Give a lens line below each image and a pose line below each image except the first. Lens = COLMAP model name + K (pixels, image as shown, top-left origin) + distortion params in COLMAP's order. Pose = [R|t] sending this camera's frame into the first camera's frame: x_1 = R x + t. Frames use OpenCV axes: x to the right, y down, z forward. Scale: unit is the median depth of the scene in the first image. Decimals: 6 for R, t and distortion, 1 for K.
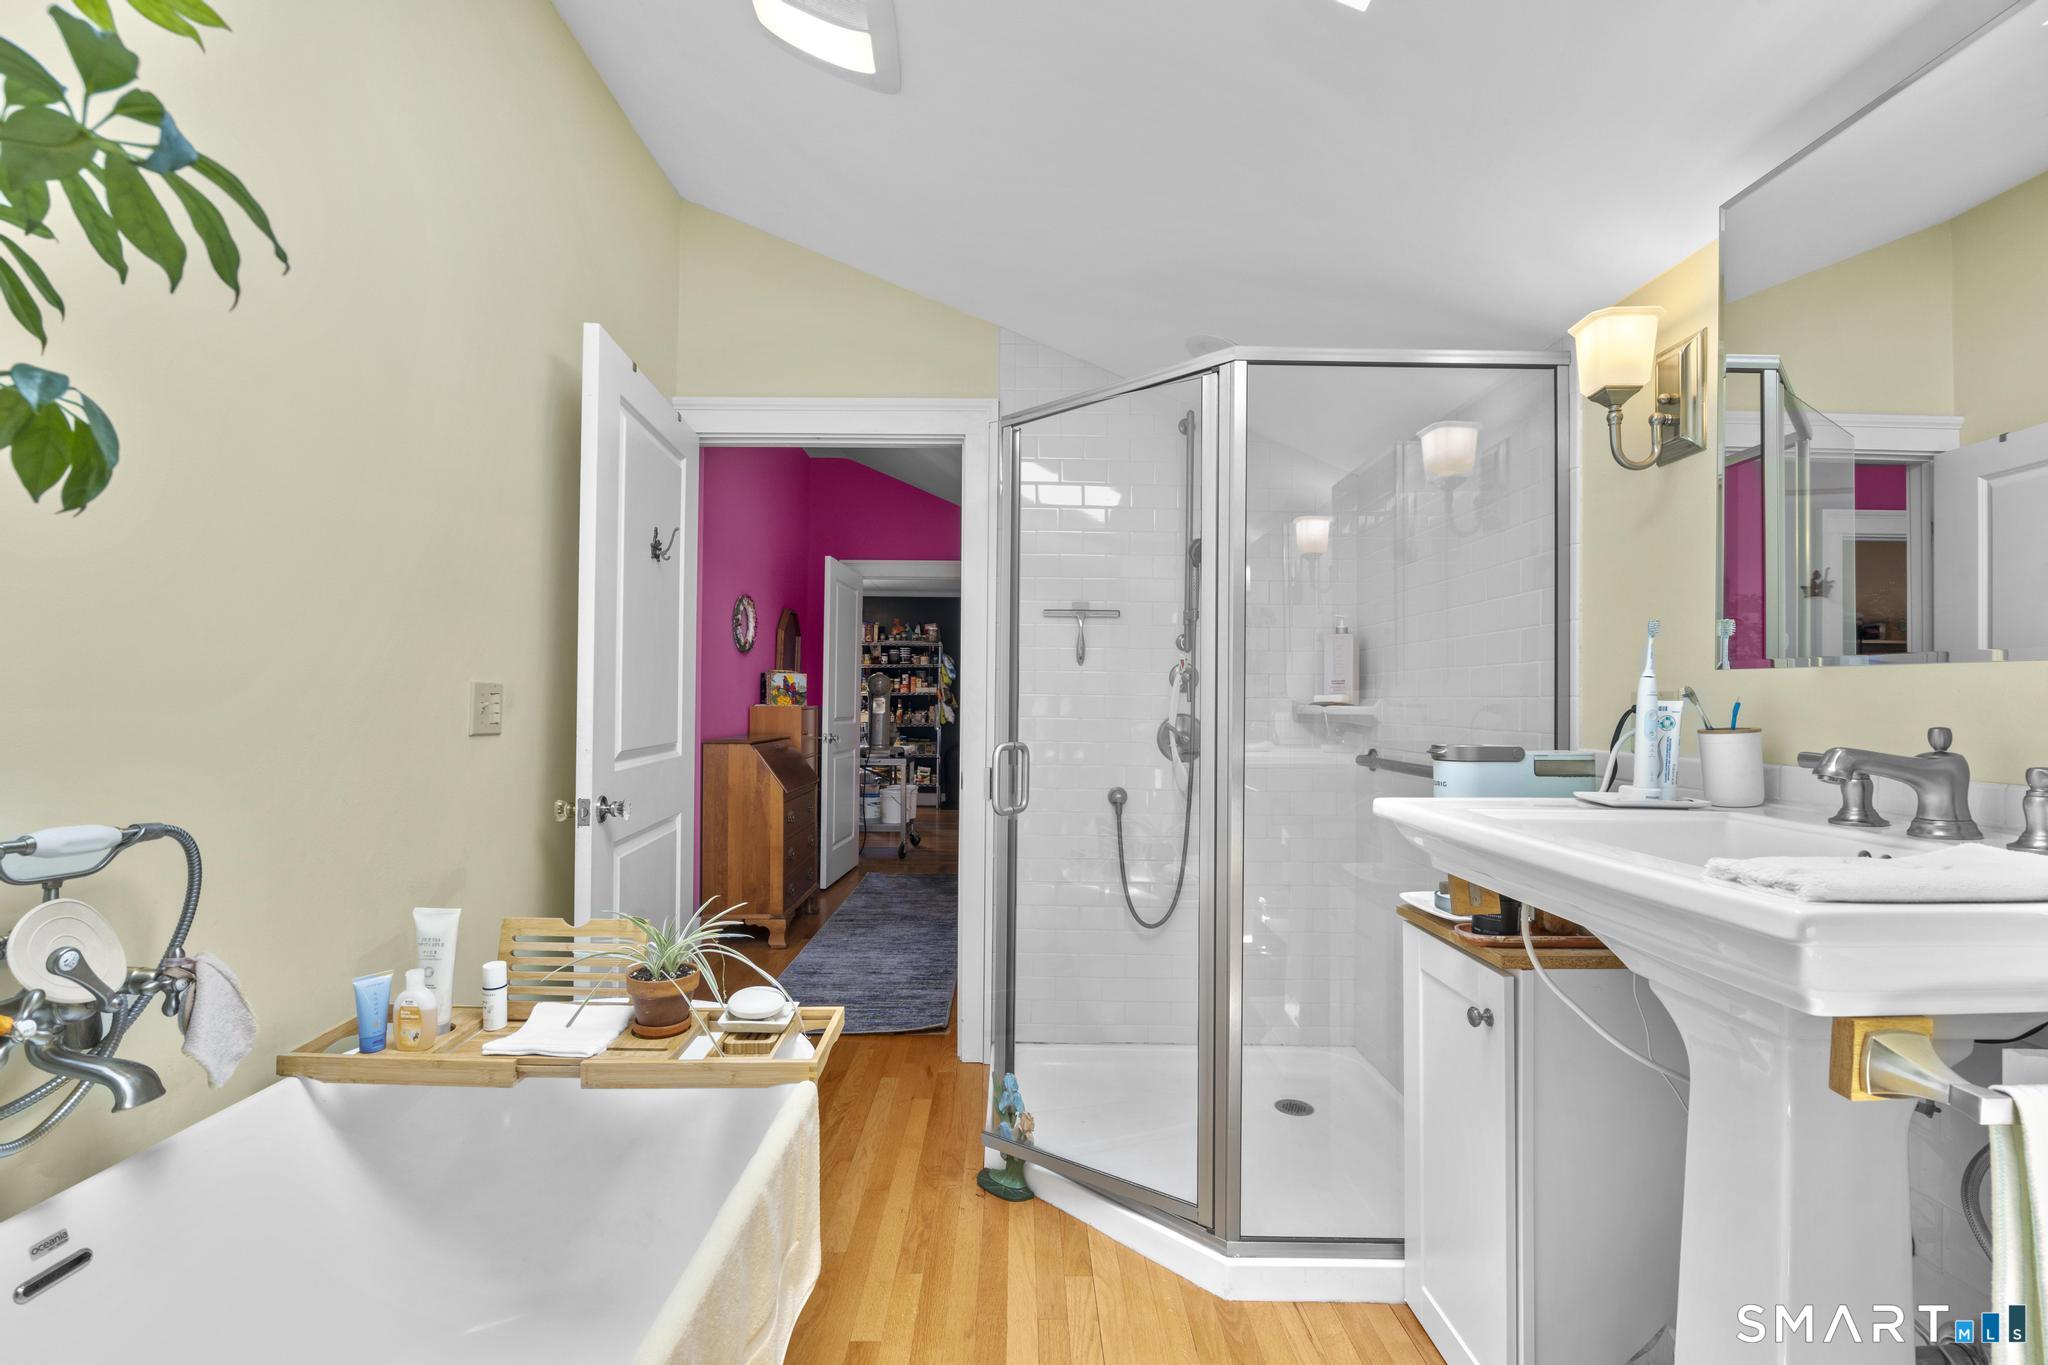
lens RADIAL K [[916.6, 0, 1022.6], [0, 916.6, 686.8], [0, 0, 1]] dist [-0.003073, 0.002182]
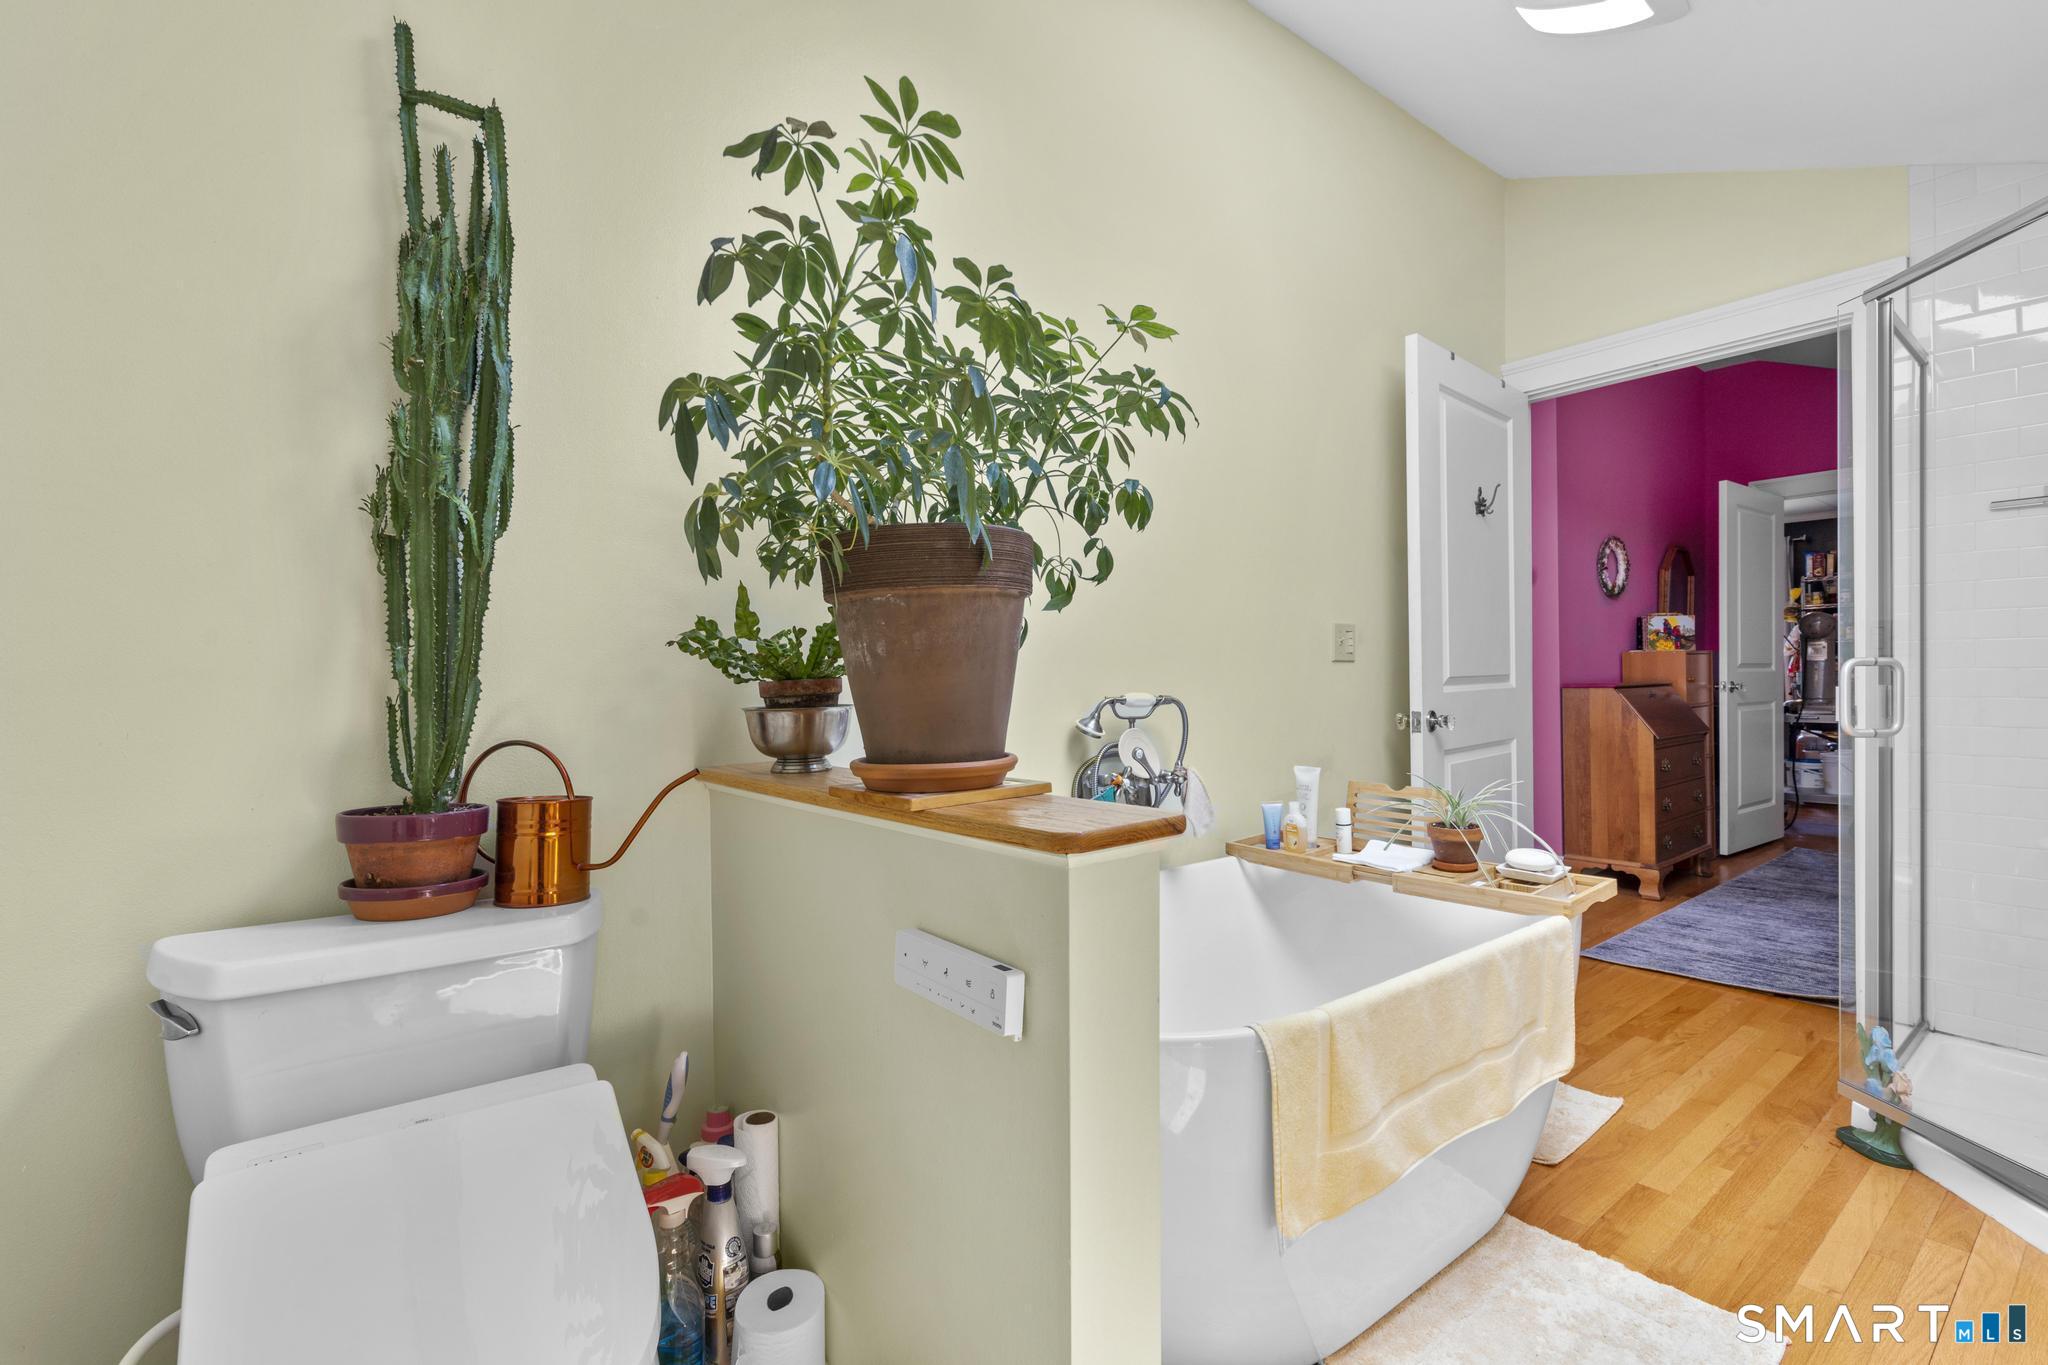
lens RADIAL K [[916.6, 0, 1022.0], [0, 916.6, 674.2], [0, 0, 1]] dist [-0.003073, 0.002182]
pose [[0.609981, -0.016343, -0.792248, 0.191886], [0.033123, 0.999439, 0.004886, 0.045133], [0.791723, -0.029222, 0.610180, -0.204715]]
